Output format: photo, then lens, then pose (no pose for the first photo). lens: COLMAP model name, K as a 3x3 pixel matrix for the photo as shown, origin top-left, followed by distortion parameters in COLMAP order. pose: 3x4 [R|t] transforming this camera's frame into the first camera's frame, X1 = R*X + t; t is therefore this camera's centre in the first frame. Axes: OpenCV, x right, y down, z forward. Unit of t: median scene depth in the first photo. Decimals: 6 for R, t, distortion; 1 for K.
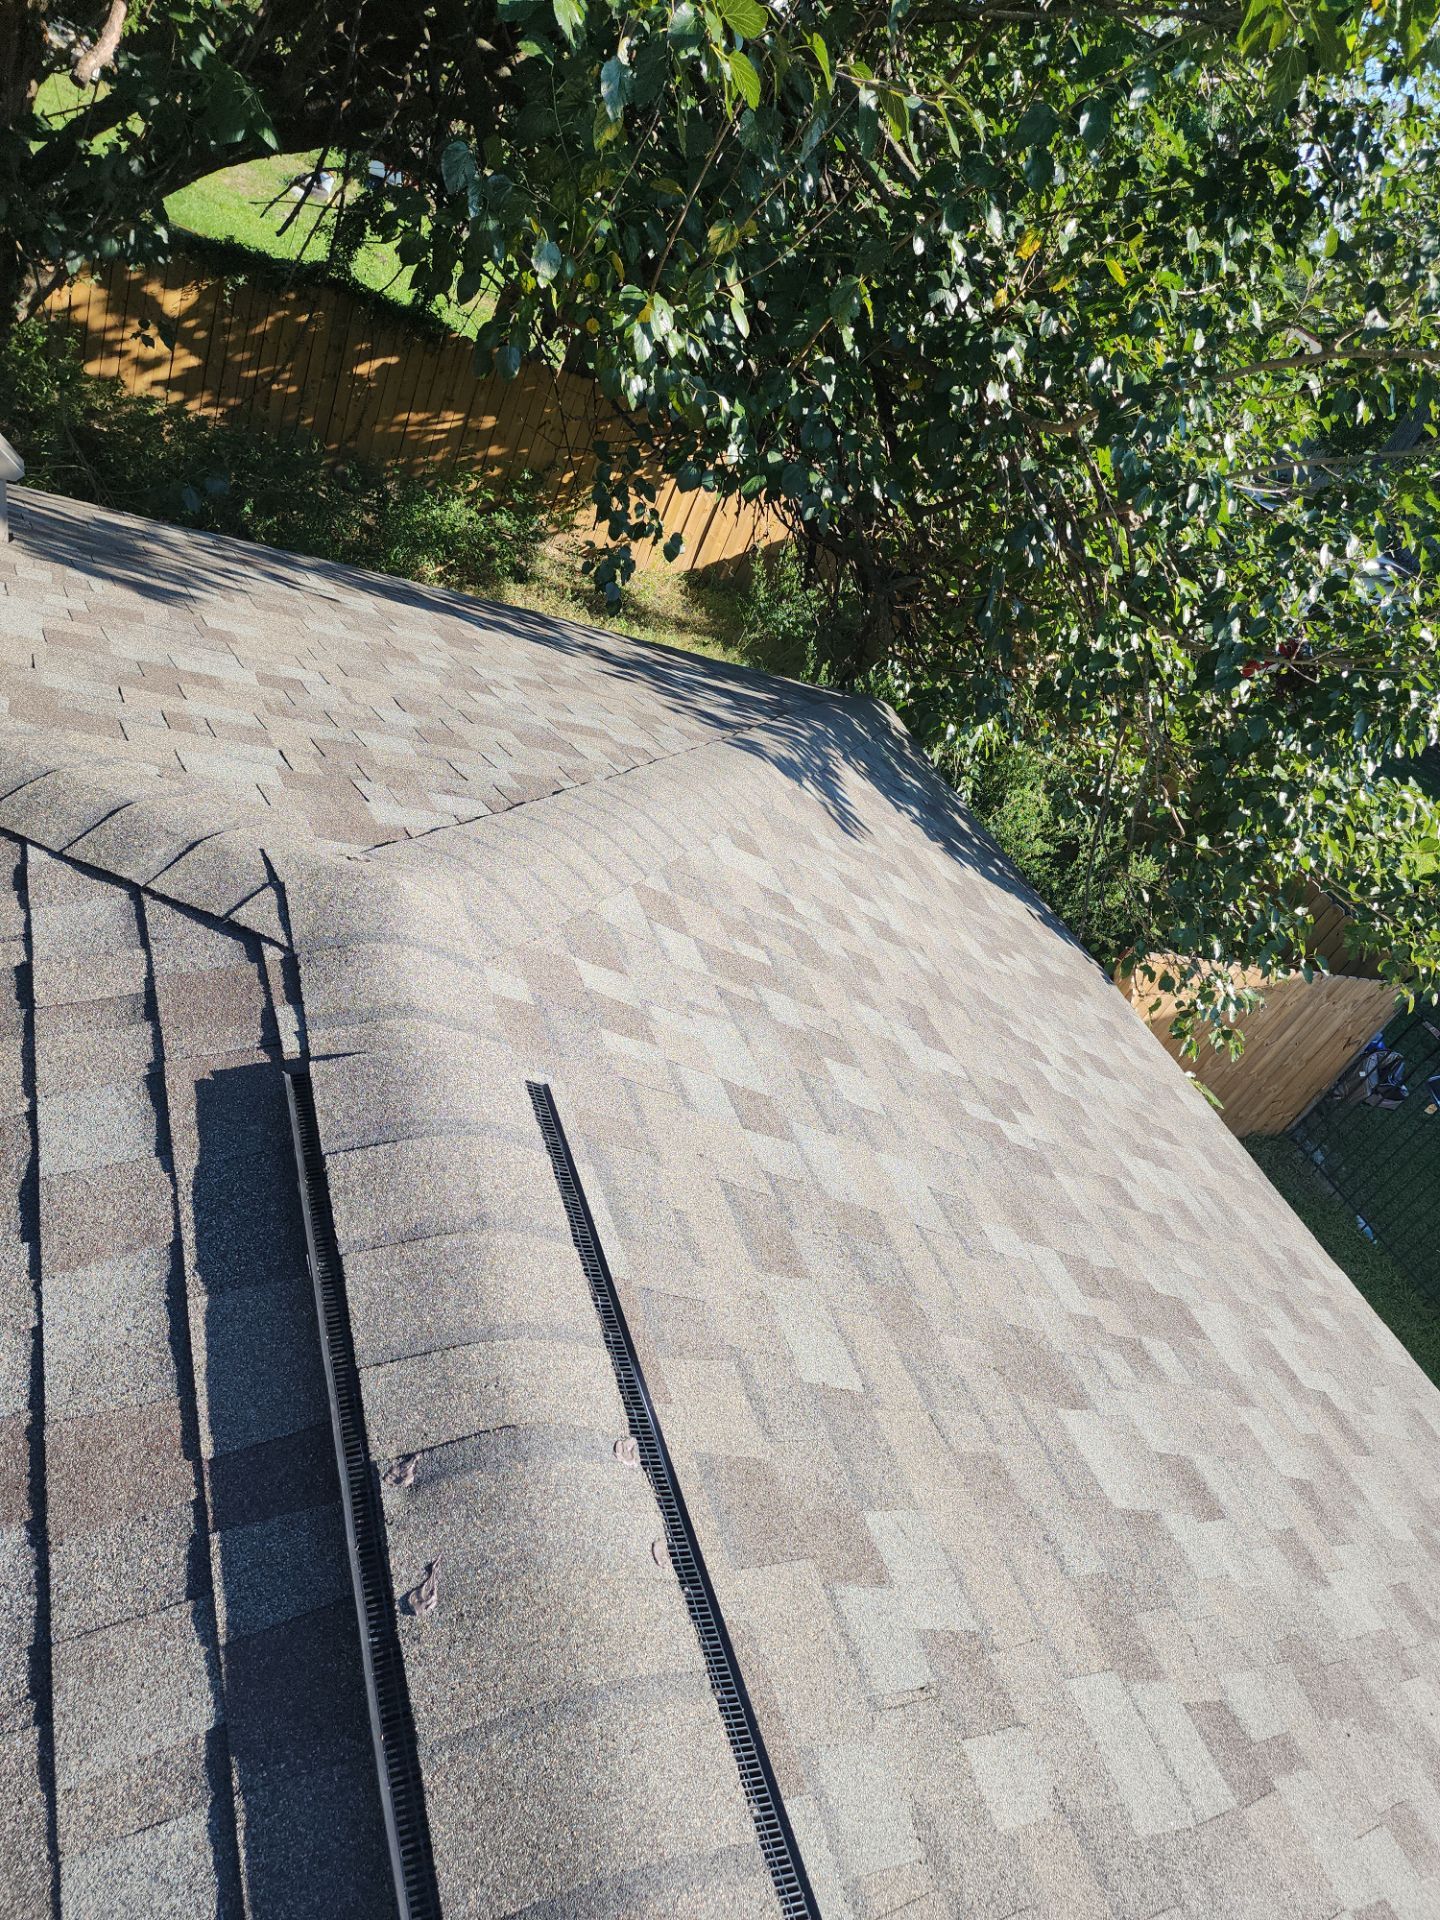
lens RADIAL K [[1314.2, 0, 721.9], [0, 1314.2, 961.9], [0, 0, 1]] dist [0.081395, -0.070176]
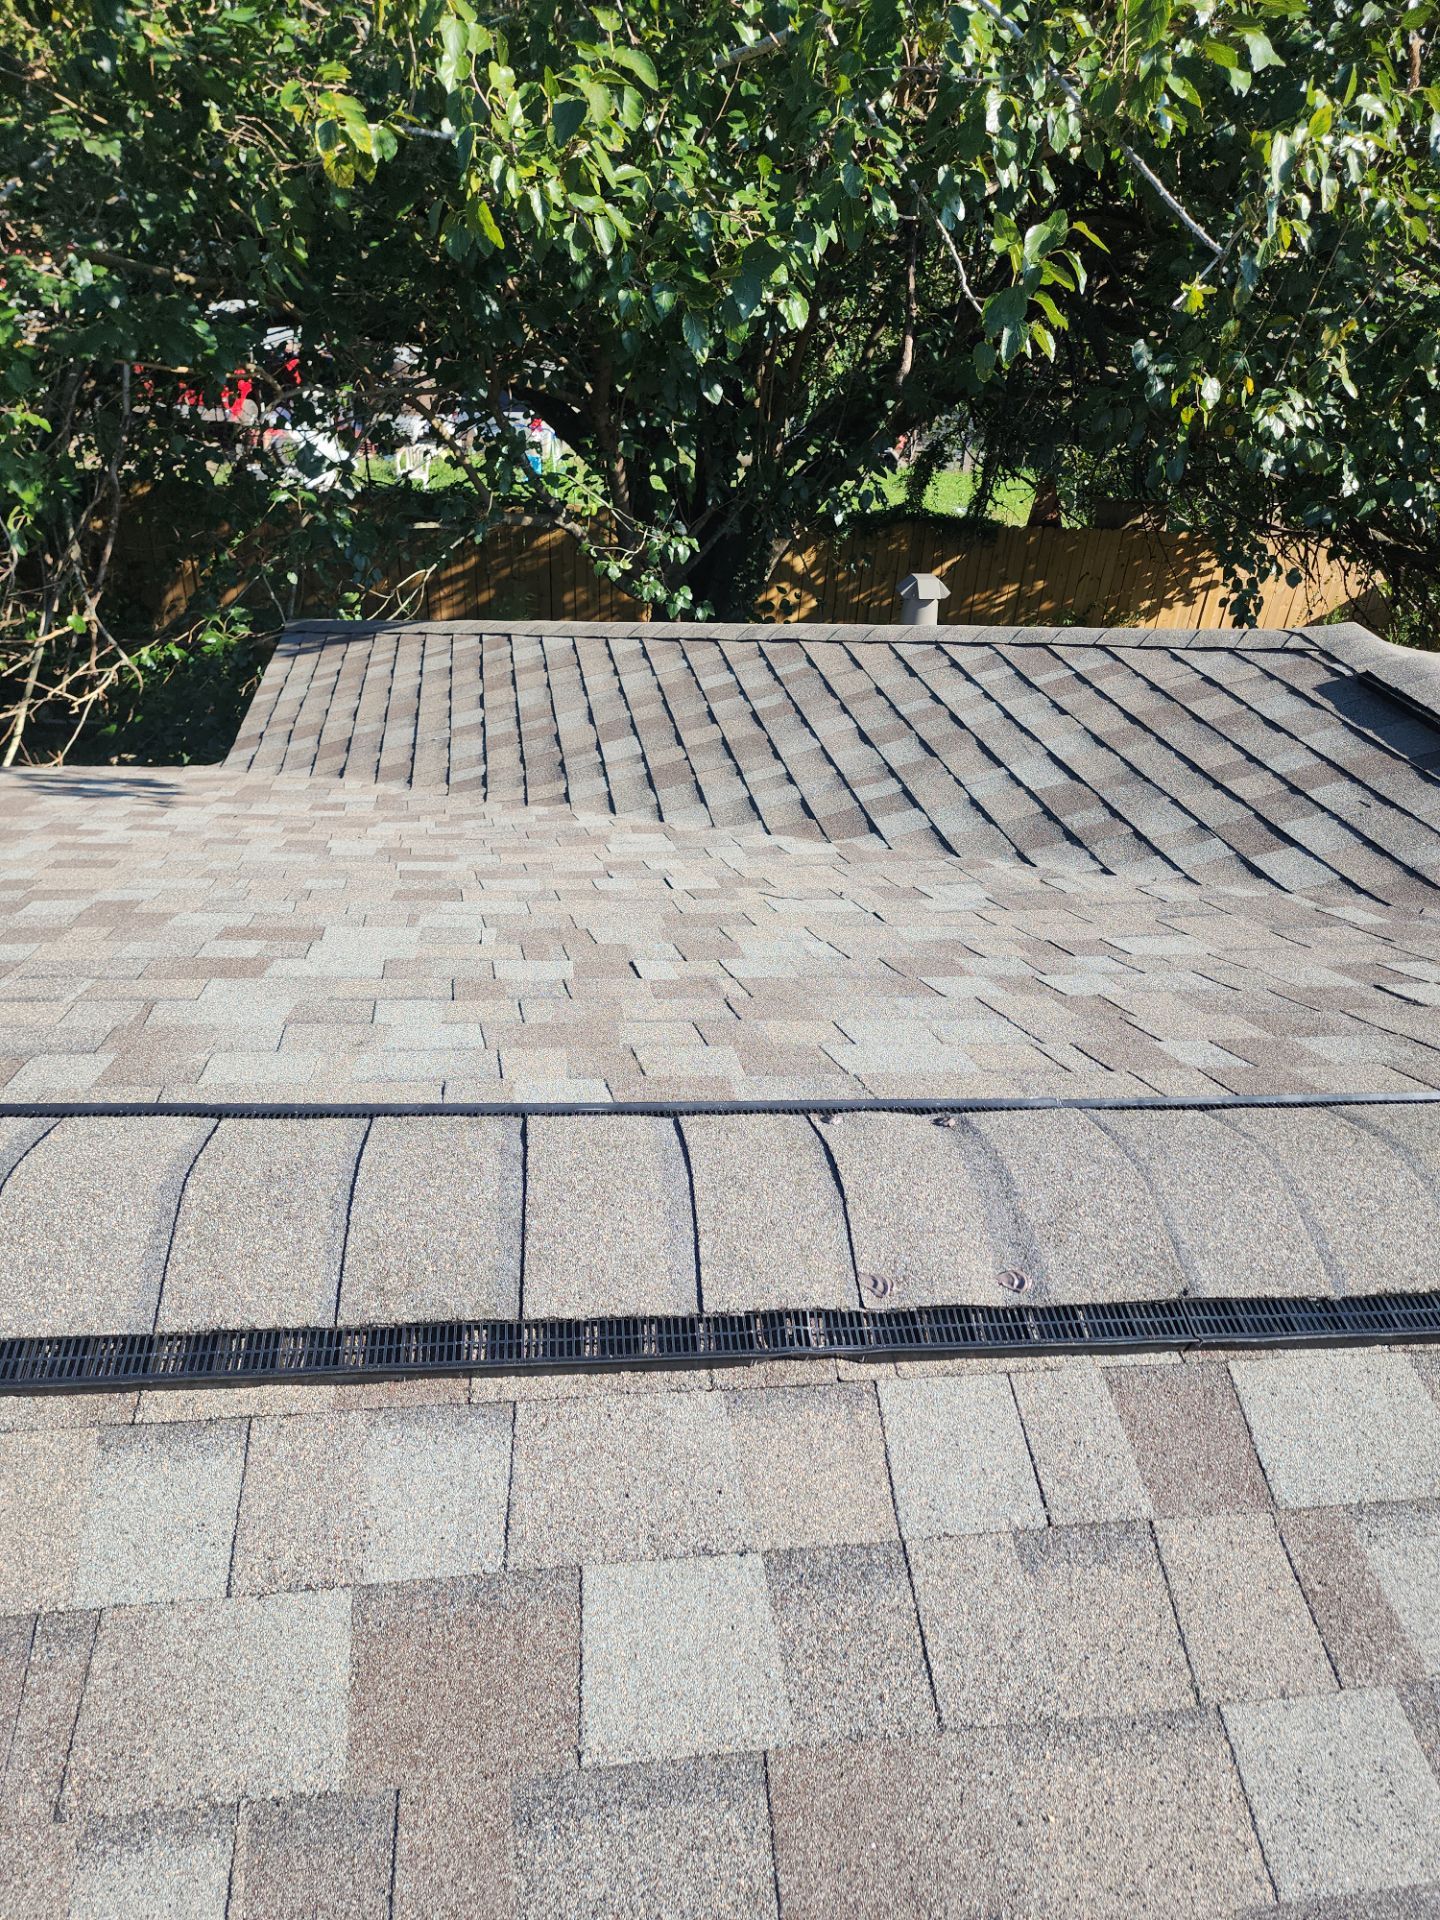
lens RADIAL K [[1316.3, 0, 711.7], [0, 1316.3, 964.5], [0, 0, 1]] dist [0.070135, -0.055284]
pose [[0.923113, -0.164341, -0.347641, -0.566961], [0.109697, 0.979050, -0.171543, 0.757441], [0.368549, 0.120218, 0.921802, -1.319064]]
